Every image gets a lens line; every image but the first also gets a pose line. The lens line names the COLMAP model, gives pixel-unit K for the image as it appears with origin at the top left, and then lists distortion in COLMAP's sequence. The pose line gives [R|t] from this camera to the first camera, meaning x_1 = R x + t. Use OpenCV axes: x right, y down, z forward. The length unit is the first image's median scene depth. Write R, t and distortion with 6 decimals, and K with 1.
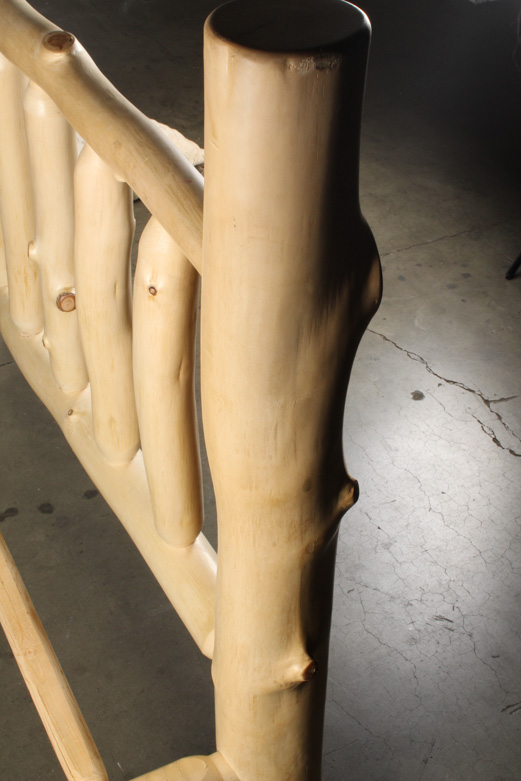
lens RADIAL K [[1174.7, 0, 260.6], [0, 1174.7, 387.7], [0, 0, 1]] dist [-0.013892, 0.000000]
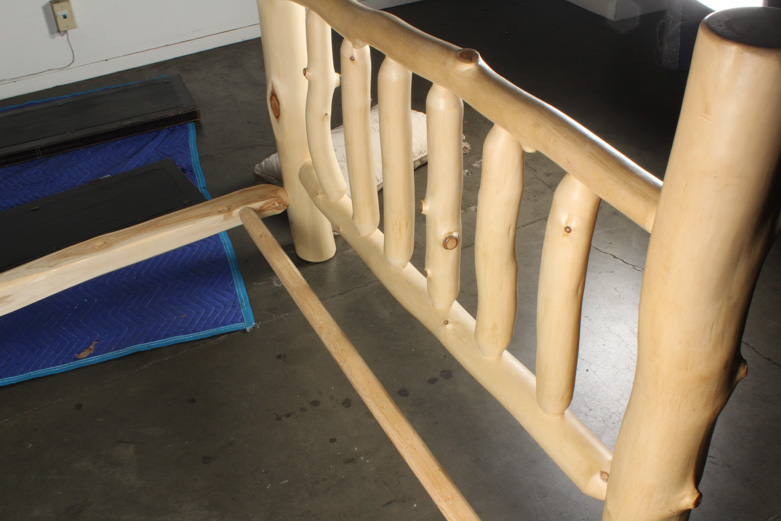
lens RADIAL K [[824.9, 0, 388.1], [0, 824.9, 263.7], [0, 0, 1]] dist [-0.080464, 0.000000]
pose [[0.998163, -0.056698, -0.021370, -0.283154], [0.055726, 0.997493, -0.043608, -0.012784], [0.023789, 0.042337, 0.998820, 0.039046]]
